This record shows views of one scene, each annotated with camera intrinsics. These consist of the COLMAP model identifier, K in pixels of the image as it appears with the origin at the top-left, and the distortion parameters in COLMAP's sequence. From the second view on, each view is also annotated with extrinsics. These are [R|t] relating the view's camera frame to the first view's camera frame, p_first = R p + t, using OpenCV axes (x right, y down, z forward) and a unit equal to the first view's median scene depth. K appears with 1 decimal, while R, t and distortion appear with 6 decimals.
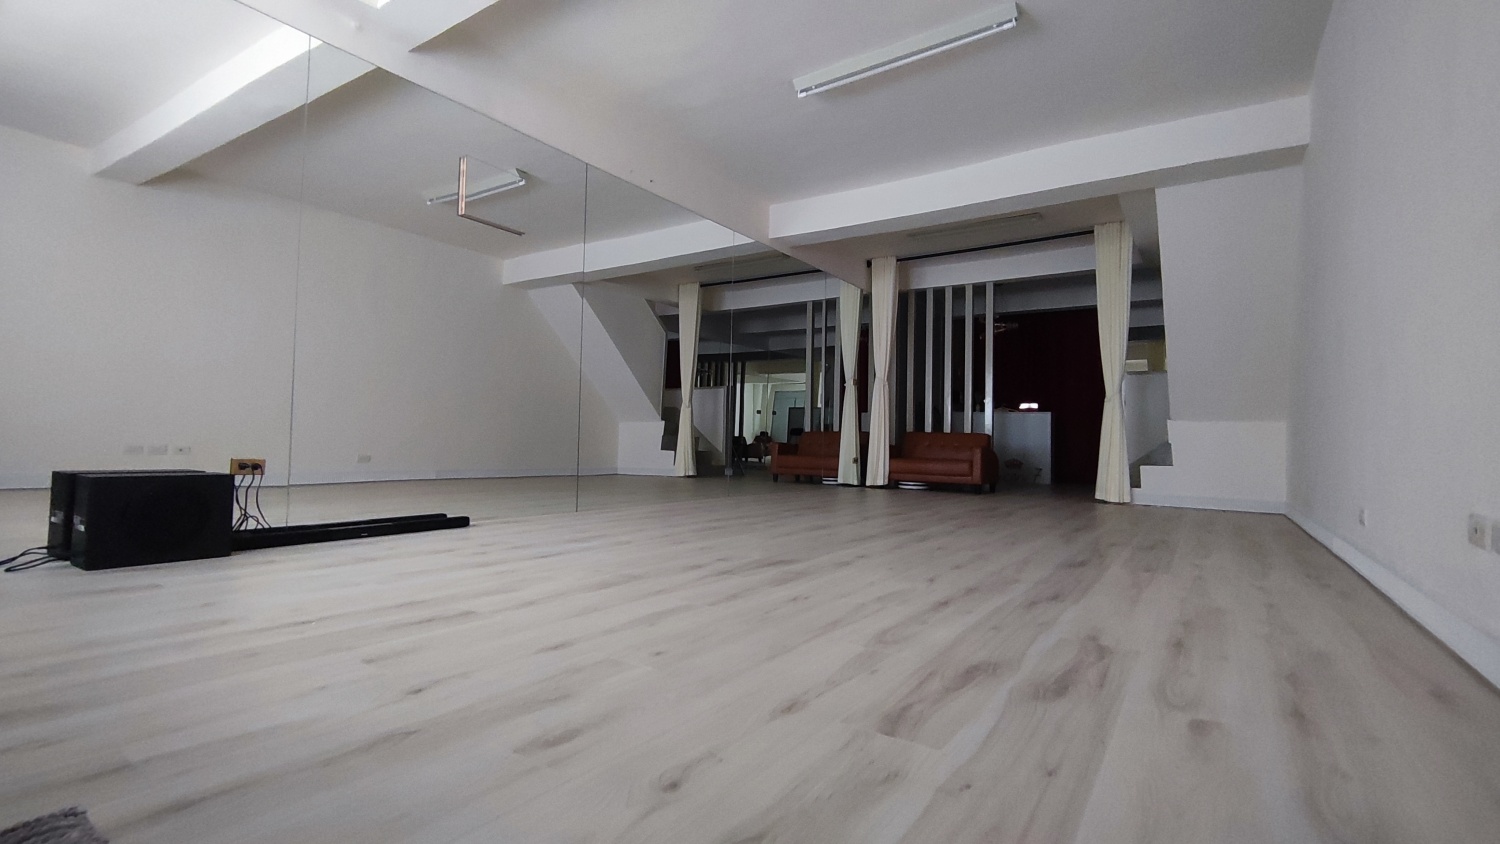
lens RADIAL K [[680.3, 0, 748.9], [0, 680.3, 404.9], [0, 0, 1]] dist [0.009905, -0.003026]
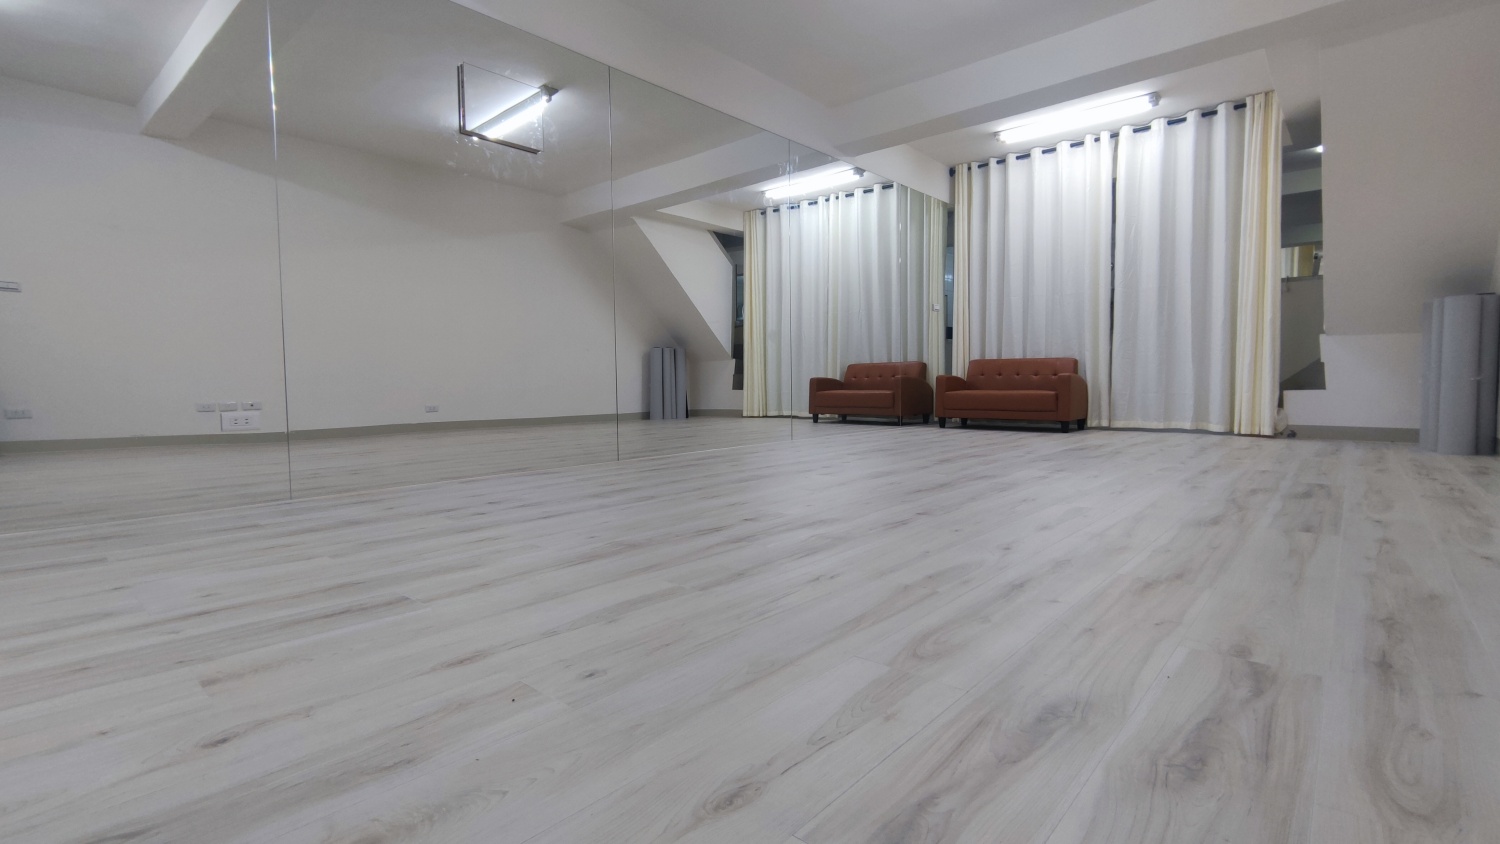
lens RADIAL K [[680.3, 0, 754.3], [0, 680.3, 405.2], [0, 0, 1]] dist [0.009905, -0.003026]
pose [[0.991336, -0.027679, -0.128402, 0.072704], [0.039289, 0.995275, 0.088788, 0.013456], [0.125338, -0.093064, 0.987740, 0.178483]]
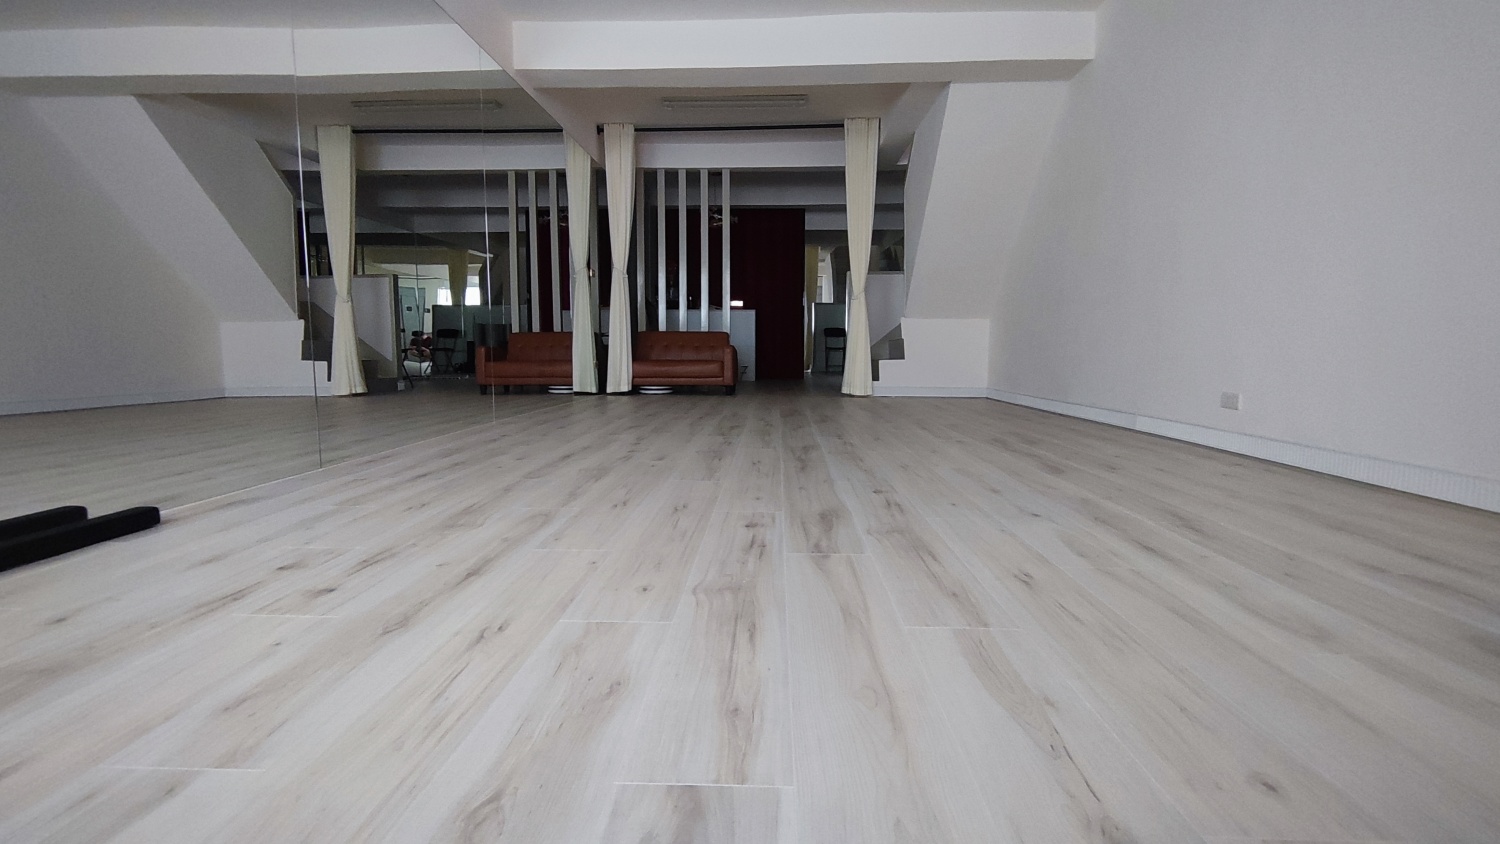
lens RADIAL K [[680.3, 0, 740.9], [0, 680.3, 407.0], [0, 0, 1]] dist [0.009905, -0.003026]
pose [[0.852223, -0.069216, 0.518580, -0.367233], [-0.009068, 0.989107, 0.146919, 0.013602], [-0.523100, -0.129910, 0.842312, 0.434137]]
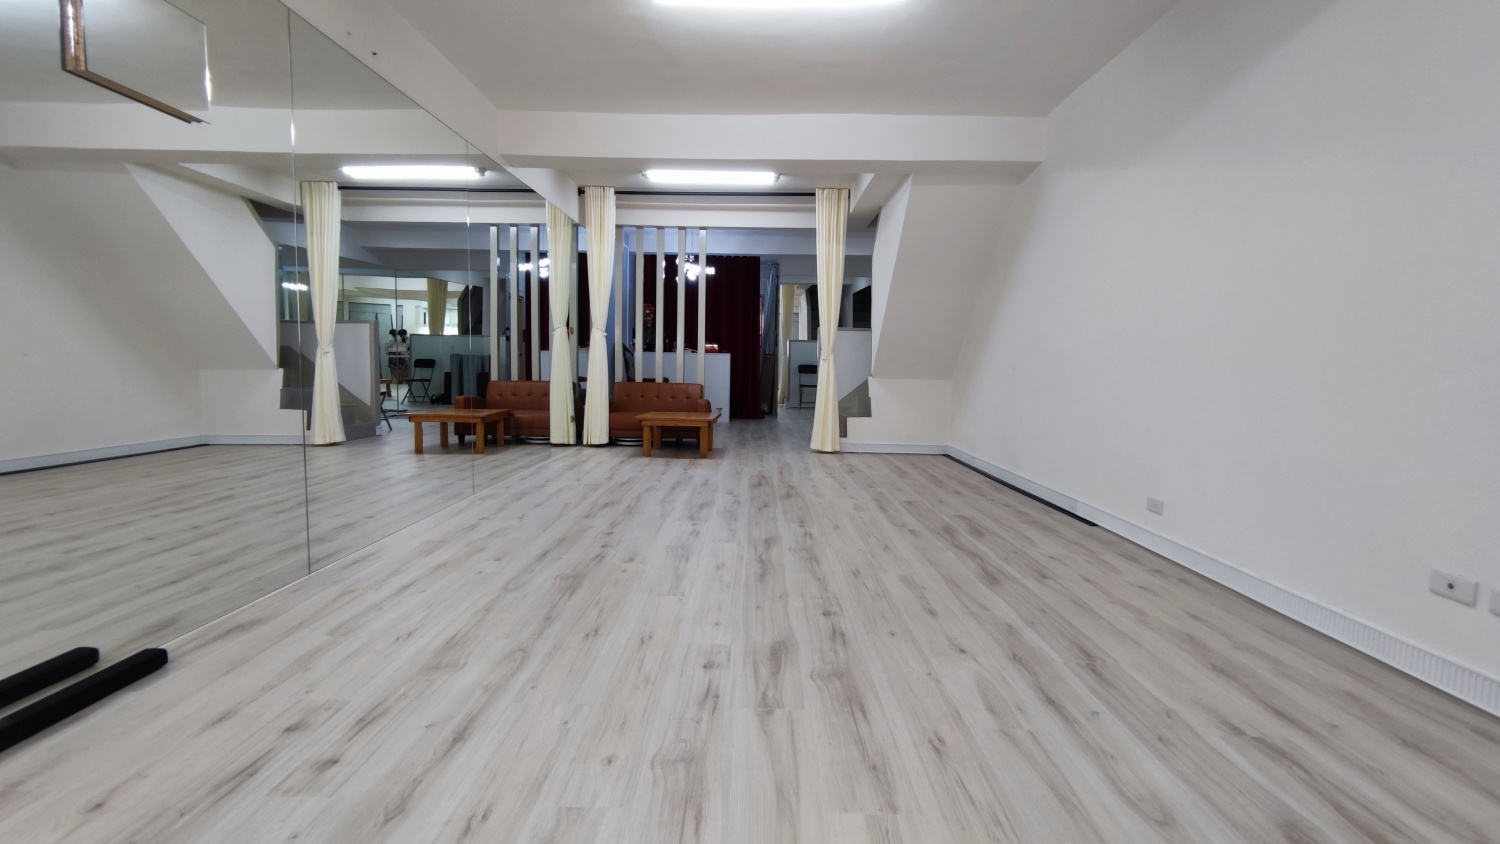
lens RADIAL K [[680.3, 0, 740.3], [0, 680.3, 402.9], [0, 0, 1]] dist [0.009905, -0.003026]
pose [[0.836523, -0.045460, 0.546042, -0.385908], [-0.026800, 0.991965, 0.123642, -0.145385], [-0.547276, -0.118064, 0.828583, 0.373806]]
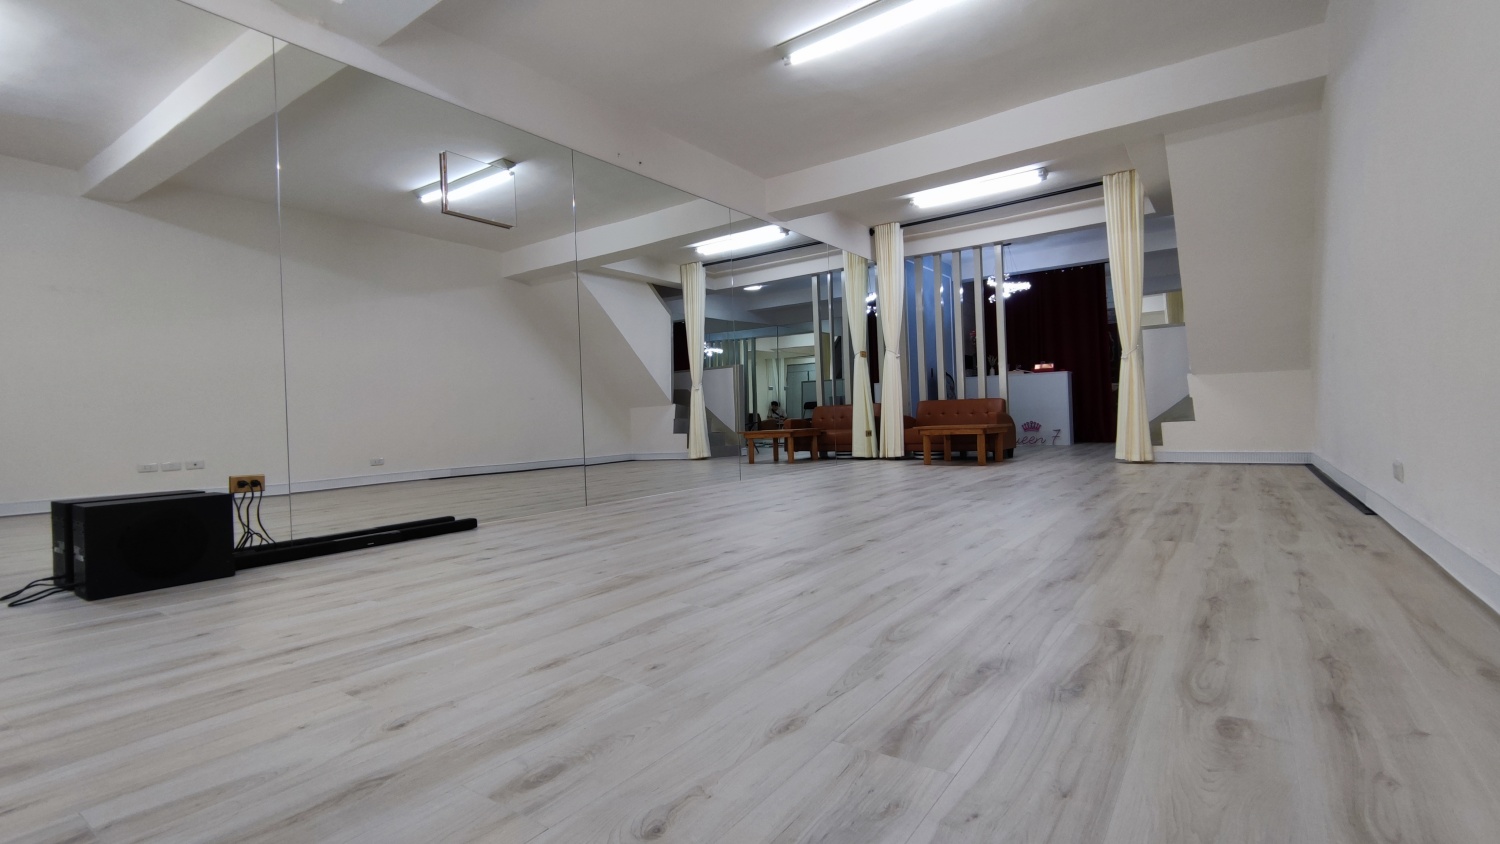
lens RADIAL K [[680.3, 0, 749.3], [0, 680.3, 400.7], [0, 0, 1]] dist [0.009905, -0.003026]
pose [[0.997922, -0.059863, -0.023831, 0.024184], [0.060579, 0.997695, 0.030587, -0.016188], [0.021945, -0.031968, 0.999248, 0.029687]]
